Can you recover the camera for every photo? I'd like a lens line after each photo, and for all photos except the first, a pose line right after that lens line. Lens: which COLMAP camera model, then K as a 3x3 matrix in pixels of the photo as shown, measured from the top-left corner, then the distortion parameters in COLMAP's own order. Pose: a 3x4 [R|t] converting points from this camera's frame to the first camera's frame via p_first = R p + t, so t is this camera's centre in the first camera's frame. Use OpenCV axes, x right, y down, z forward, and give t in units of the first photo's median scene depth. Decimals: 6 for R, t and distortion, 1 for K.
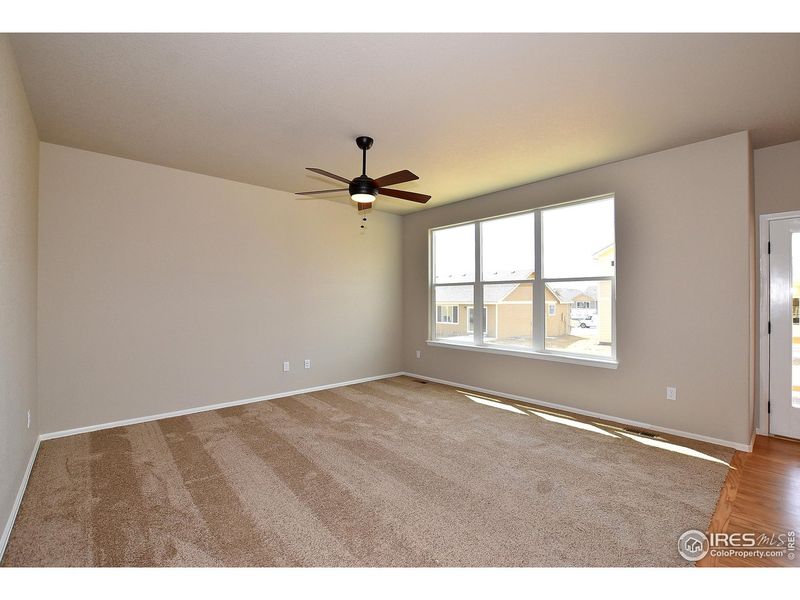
lens RADIAL K [[358.8, 0, 398.6], [0, 358.8, 298.9], [0, 0, 1]] dist [-0.025123, 0.002387]
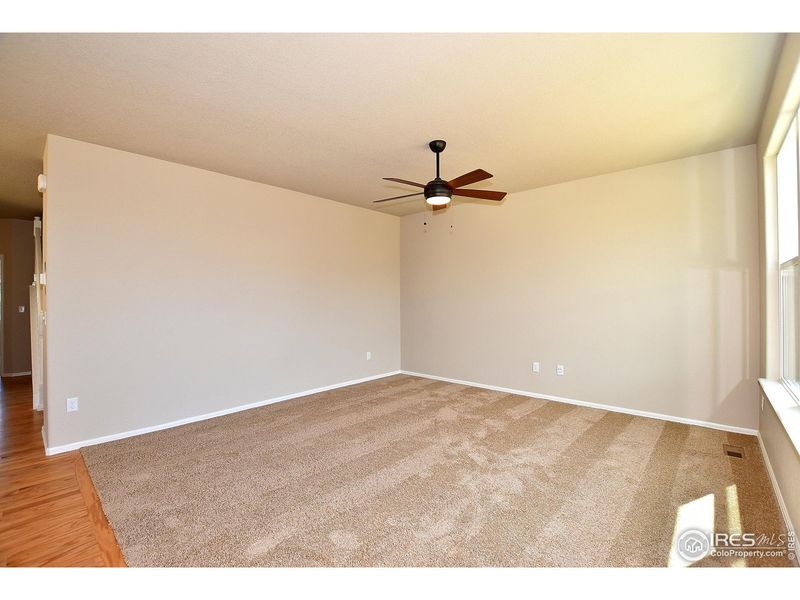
lens RADIAL K [[358.8, 0, 399.7], [0, 358.8, 303.3], [0, 0, 1]] dist [-0.025123, 0.002387]
pose [[0.101391, 0.012190, -0.994772, 0.676194], [0.010997, 0.999850, 0.013373, 0.000363], [0.994786, -0.012296, 0.101241, 0.597003]]
